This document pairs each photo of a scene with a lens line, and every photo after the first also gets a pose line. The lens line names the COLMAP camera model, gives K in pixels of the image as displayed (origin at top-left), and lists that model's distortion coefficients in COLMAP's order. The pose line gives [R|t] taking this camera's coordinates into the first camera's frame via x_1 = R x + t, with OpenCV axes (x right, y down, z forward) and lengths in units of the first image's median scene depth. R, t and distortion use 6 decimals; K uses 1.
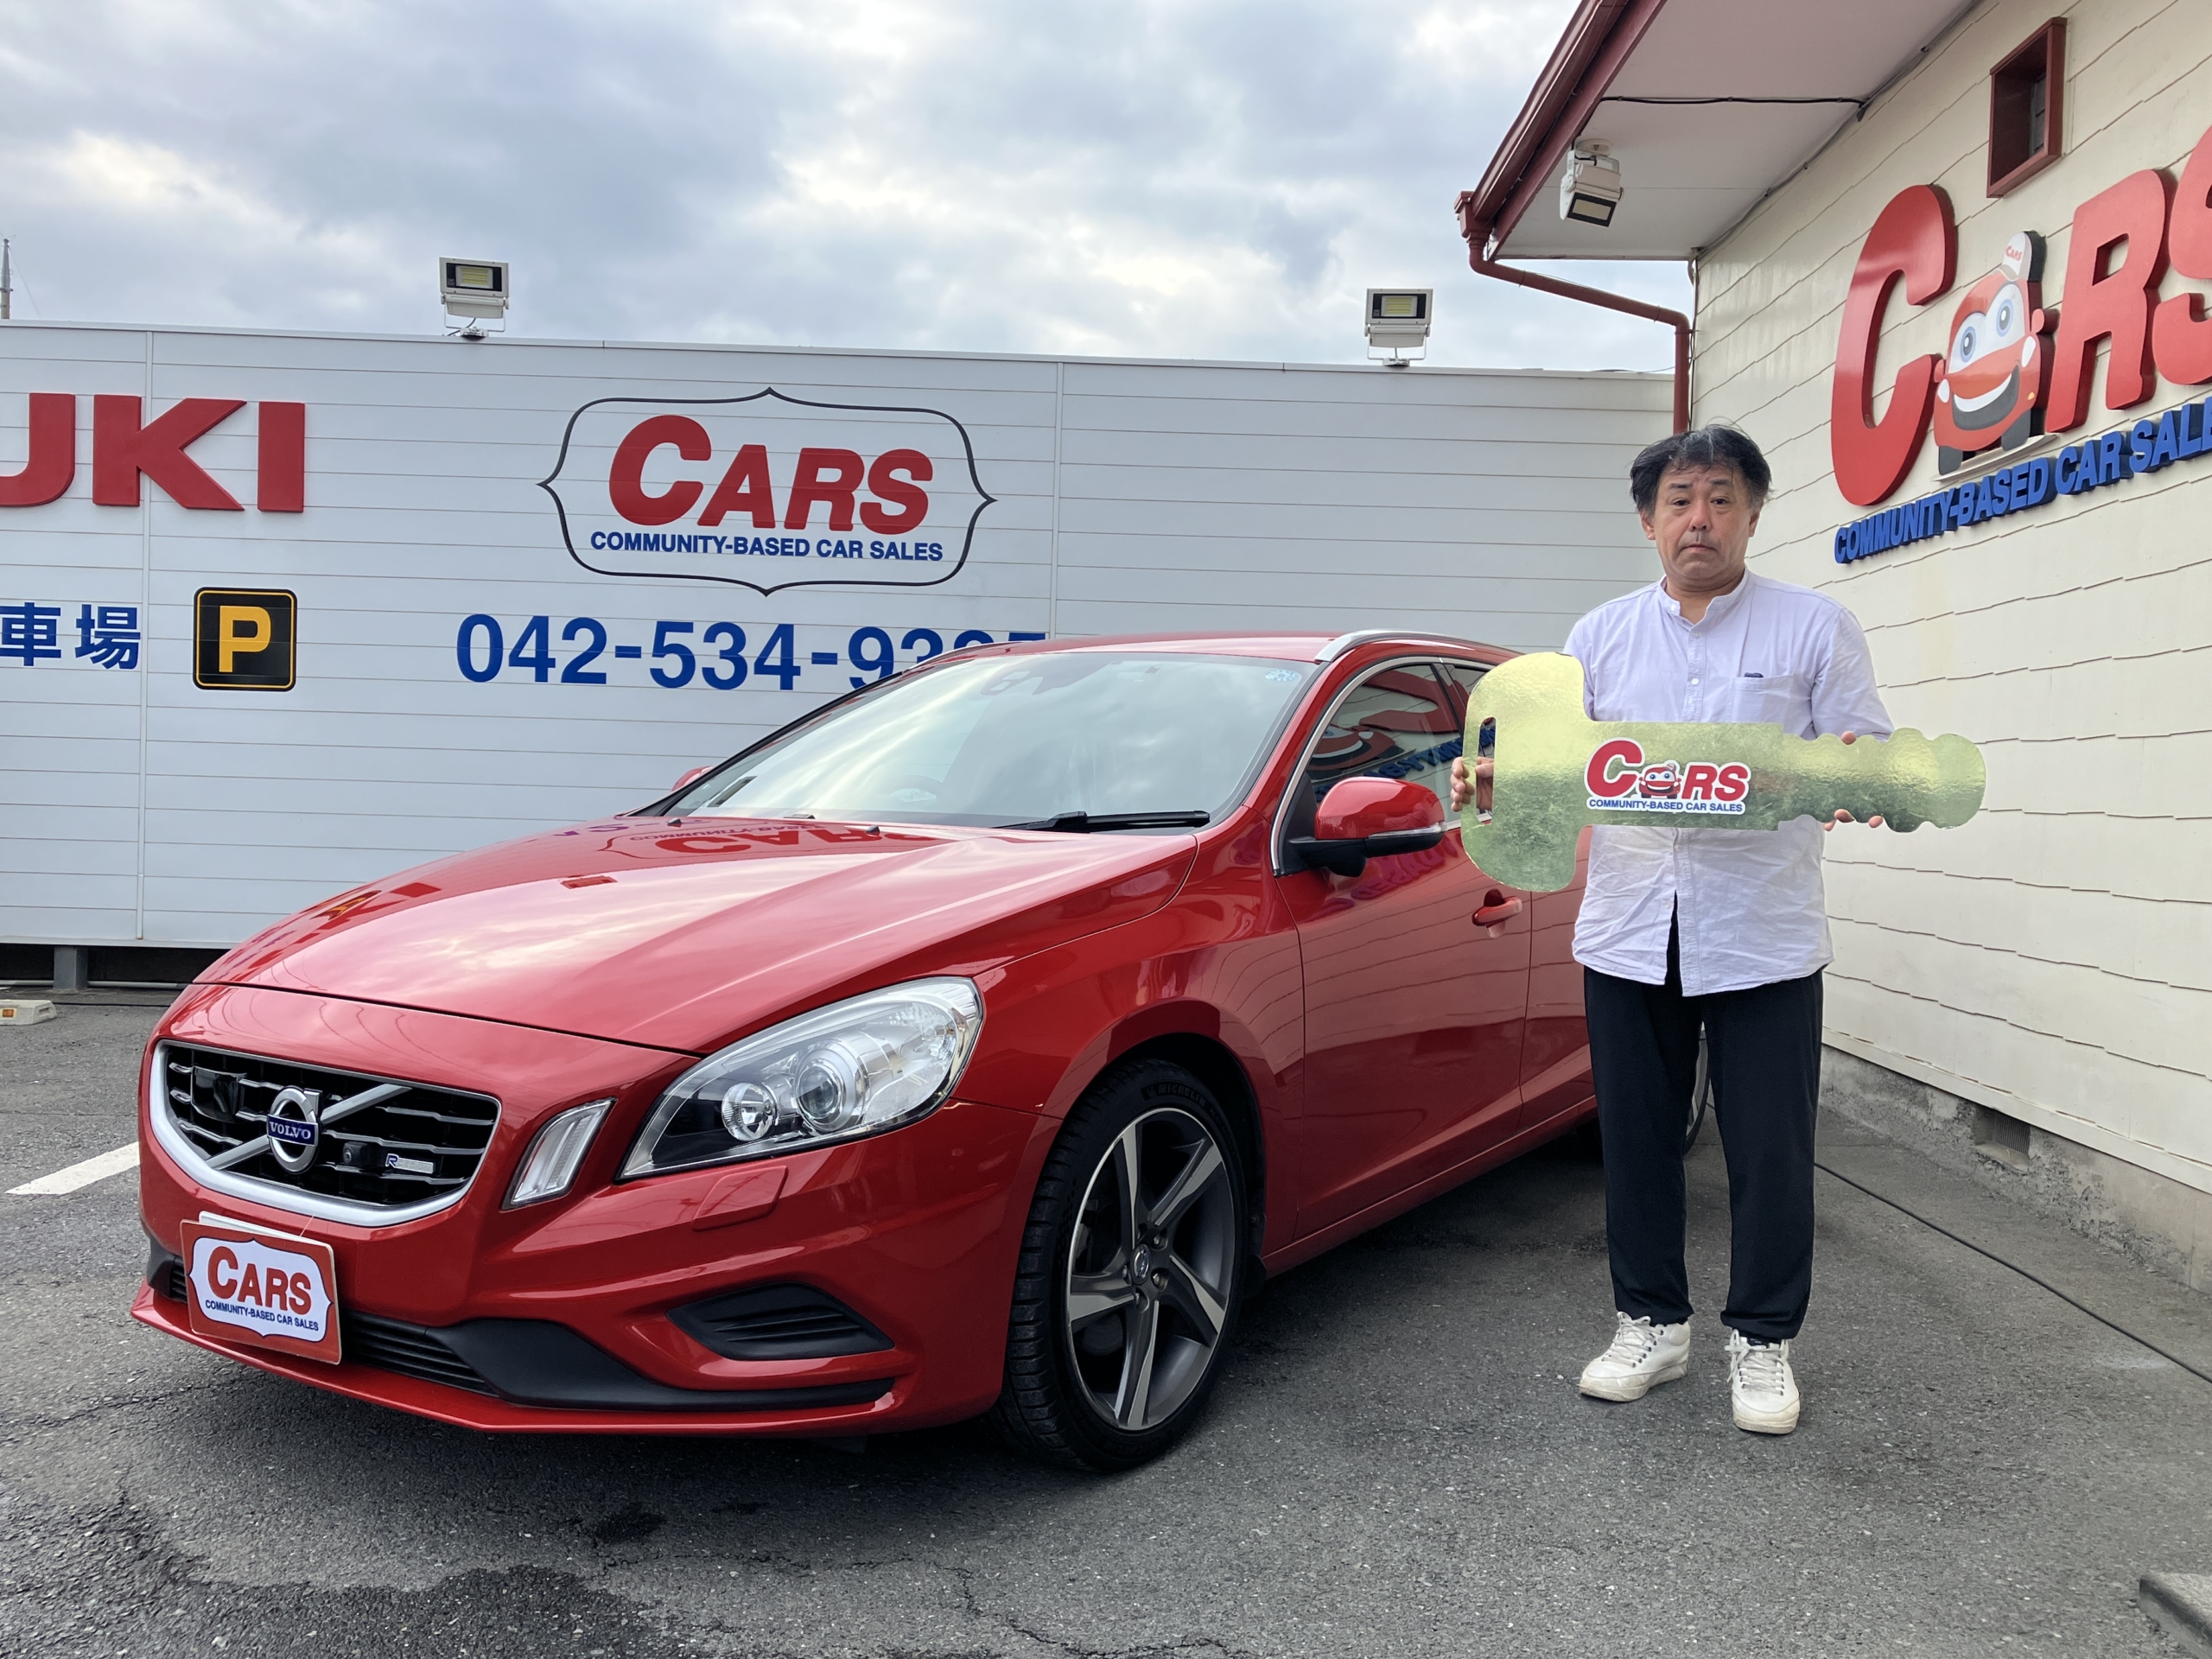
lens RADIAL K [[1850.8, 0, 1099.1], [0, 1850.8, 825.7], [0, 0, 1]] dist [0.030105, -0.048166]
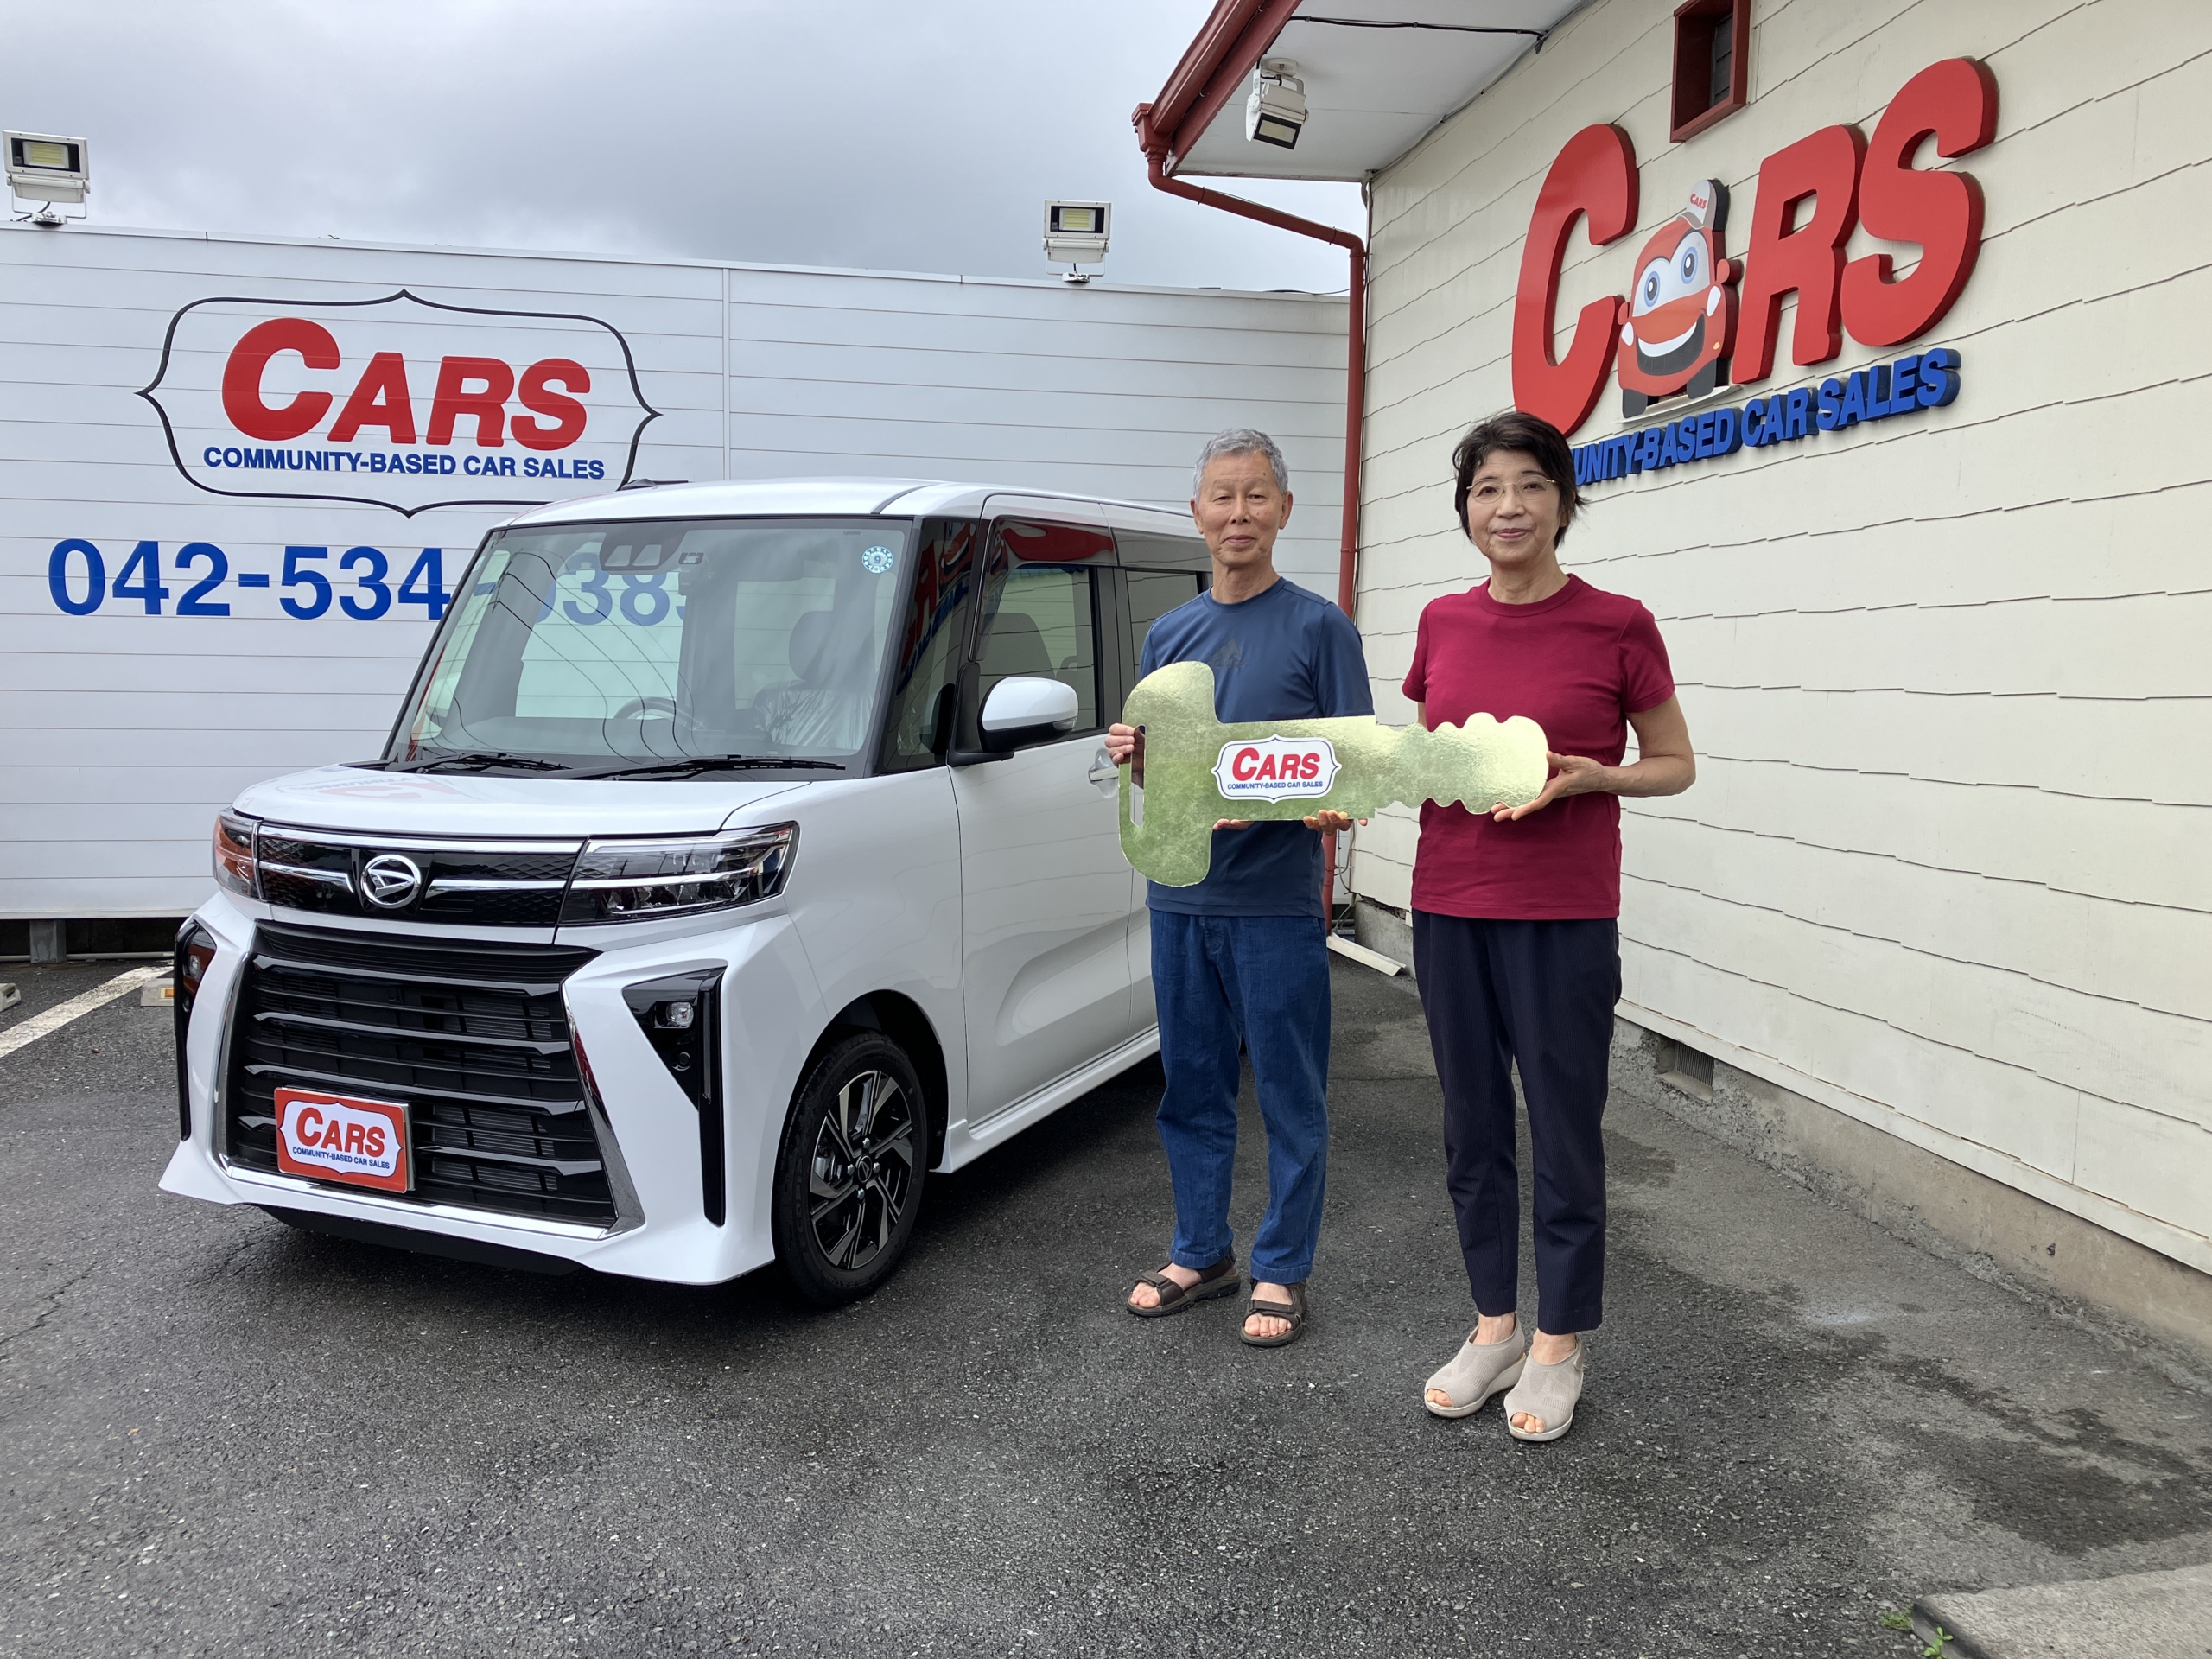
lens RADIAL K [[1808.5, 0, 1102.3], [0, 1808.5, 831.4], [0, 0, 1]] dist [-0.047727, 0.074878]
pose [[0.982726, -0.031630, 0.182346, -0.008743], [0.019005, 0.997325, 0.070576, -0.025026], [-0.184090, -0.065891, 0.980698, 0.049118]]
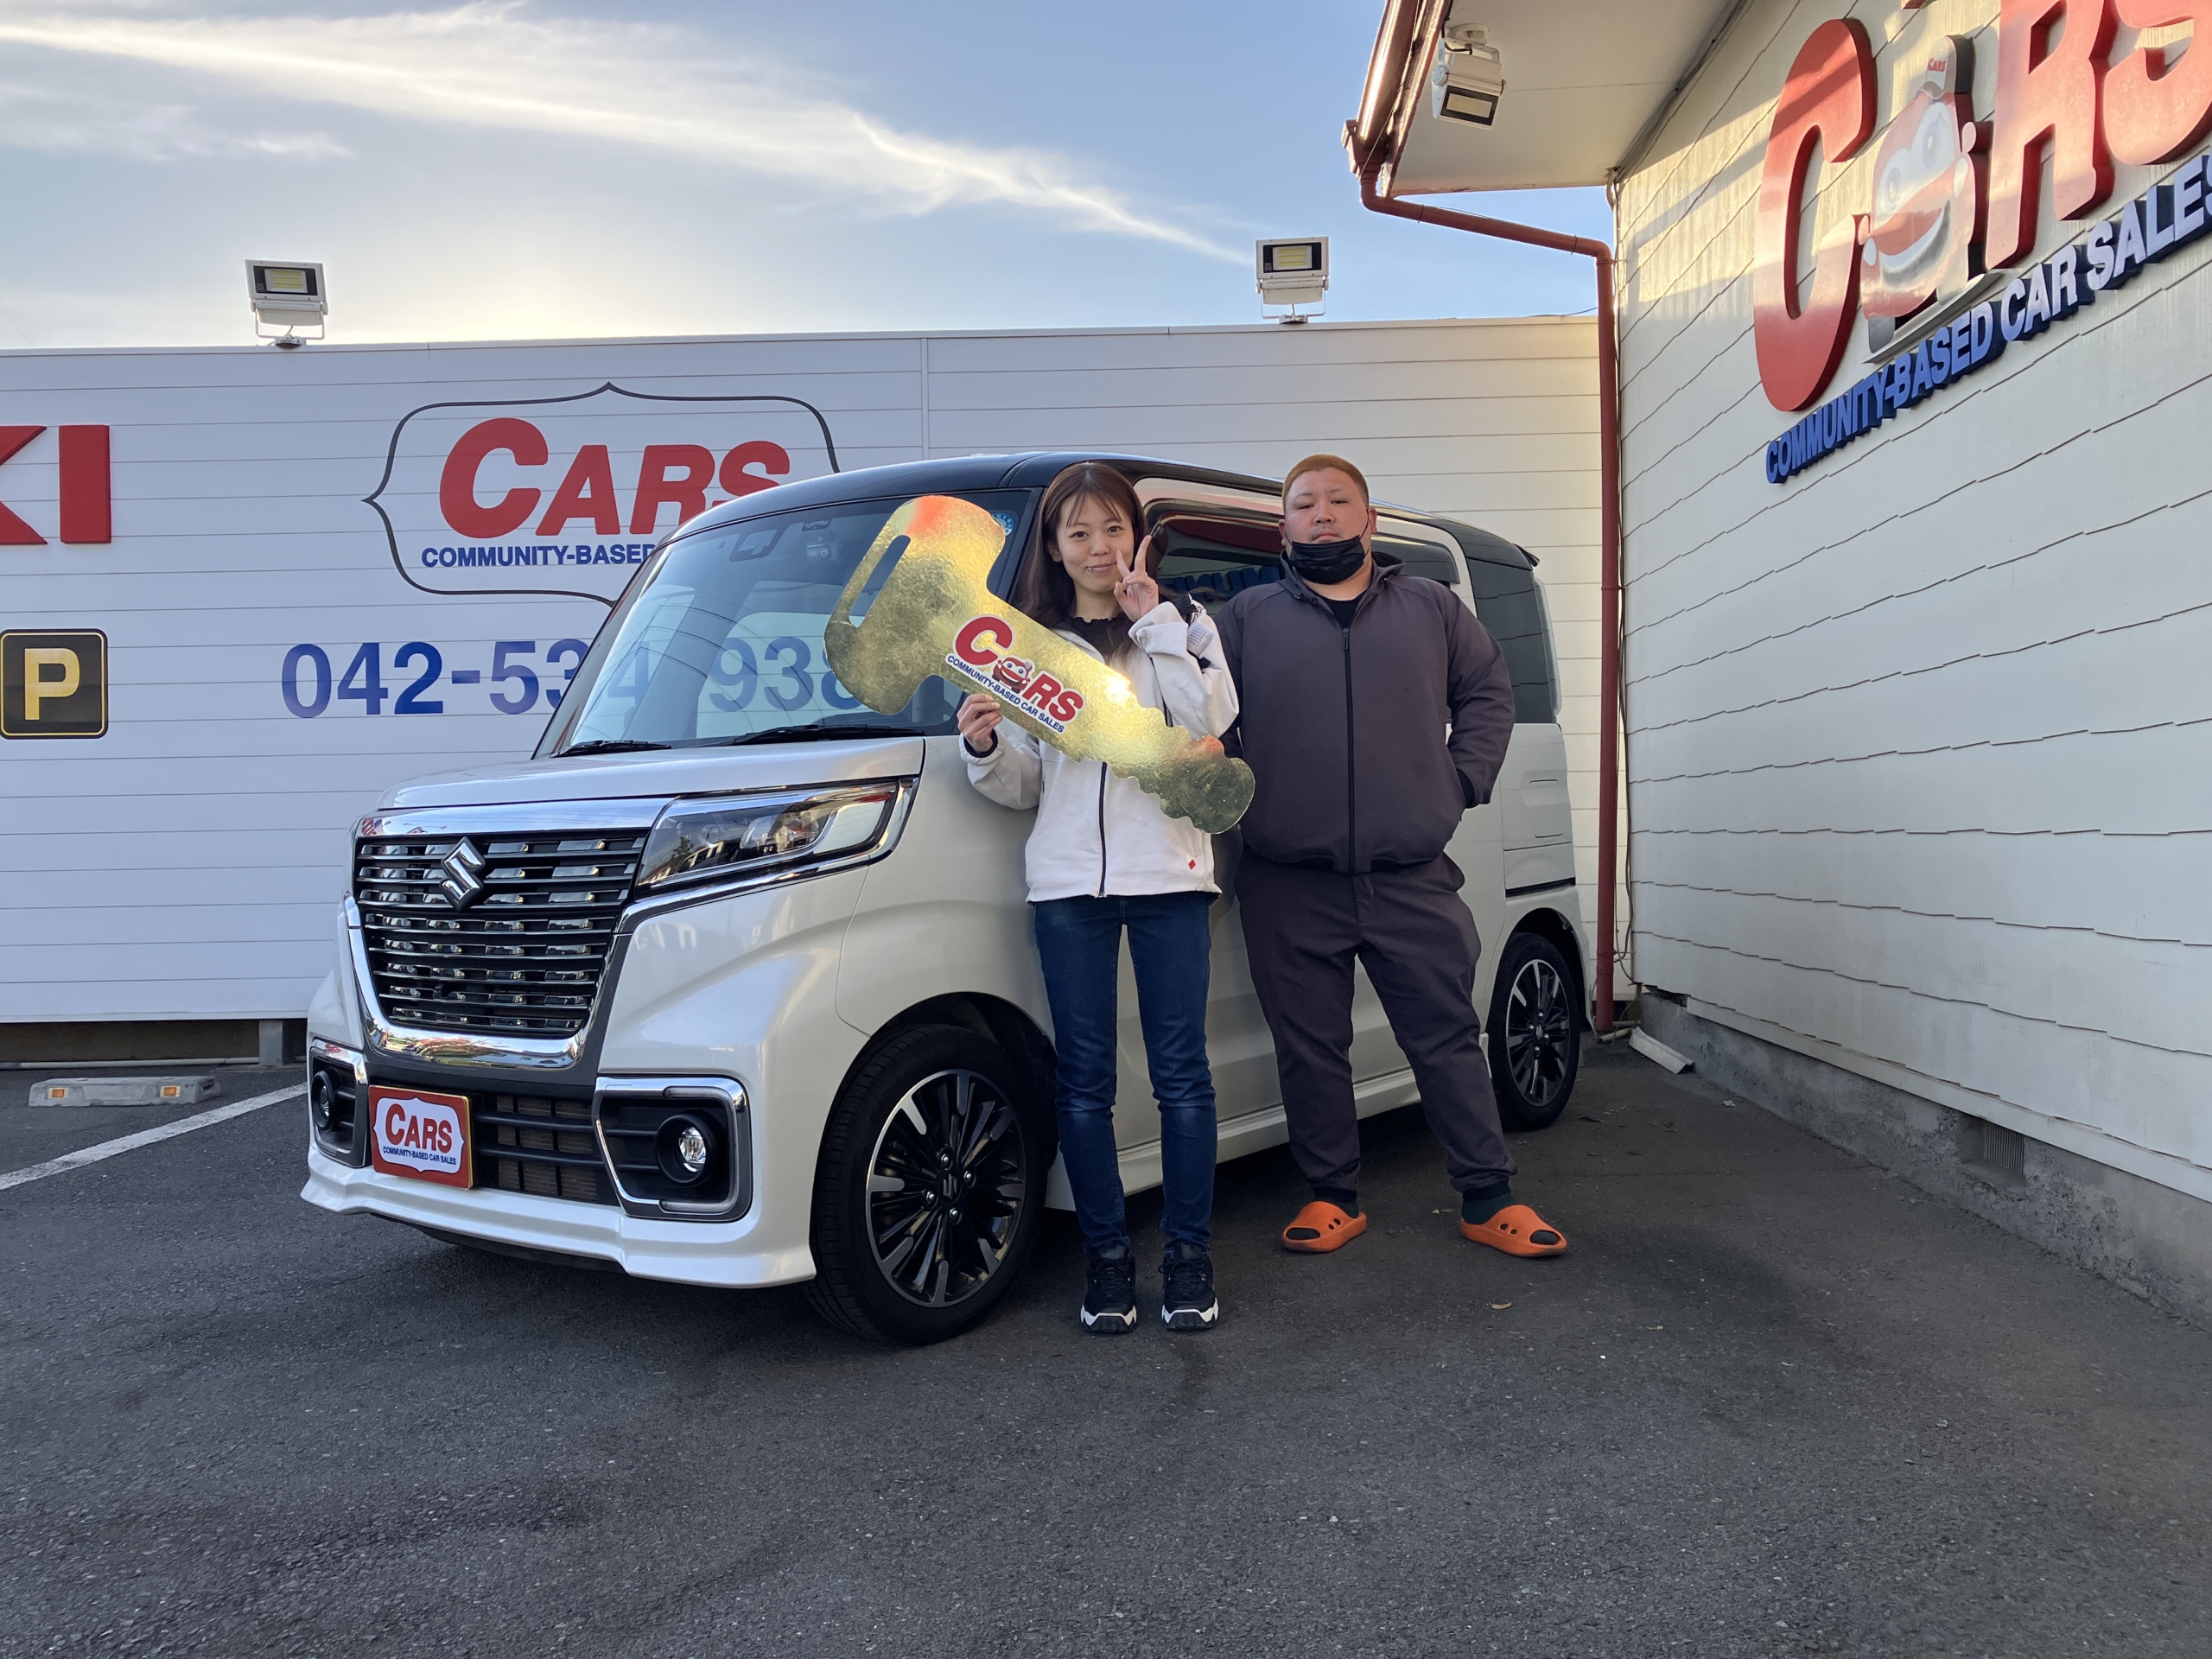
lens RADIAL K [[1817.8, 0, 1088.1], [0, 1817.8, 807.8], [0, 0, 1]] dist [0.013328, -0.001308]
pose [[0.998413, -0.045938, -0.032583, 0.078412], [0.044616, 0.998194, -0.040224, 0.020388], [0.034372, 0.038707, 0.998659, 0.119127]]
